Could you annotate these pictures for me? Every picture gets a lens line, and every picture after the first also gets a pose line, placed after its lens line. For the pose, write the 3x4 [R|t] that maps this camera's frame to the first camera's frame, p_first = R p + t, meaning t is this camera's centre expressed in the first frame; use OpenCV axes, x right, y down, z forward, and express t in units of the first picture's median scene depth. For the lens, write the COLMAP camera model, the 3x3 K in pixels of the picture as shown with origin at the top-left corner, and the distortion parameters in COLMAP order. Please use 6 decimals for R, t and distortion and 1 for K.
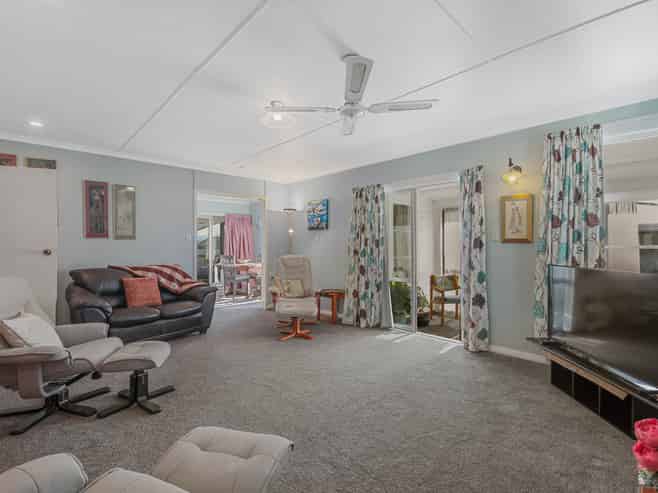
lens RADIAL K [[320.4, 0, 329.7], [0, 320.4, 245.8], [0, 0, 1]] dist [0.001596, 0.000288]
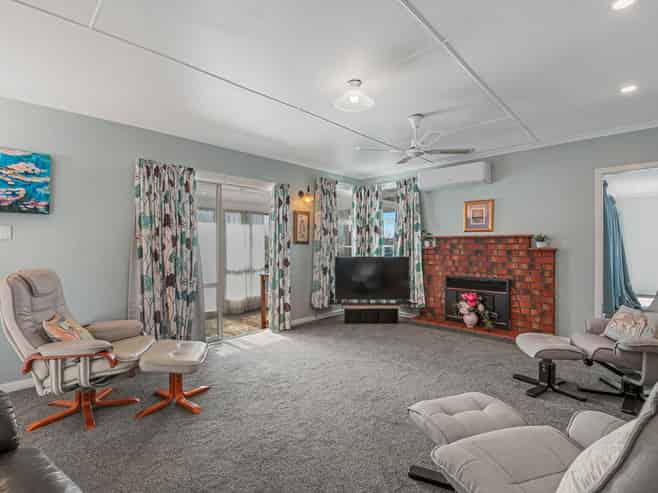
lens RADIAL K [[320.4, 0, 329.9], [0, 320.4, 247.1], [0, 0, 1]] dist [0.001596, 0.000288]
pose [[-0.037008, -0.004096, 0.999307, -0.641683], [0.003258, 0.999986, 0.004219, -0.000969], [-0.999310, 0.003411, -0.036994, 0.687490]]
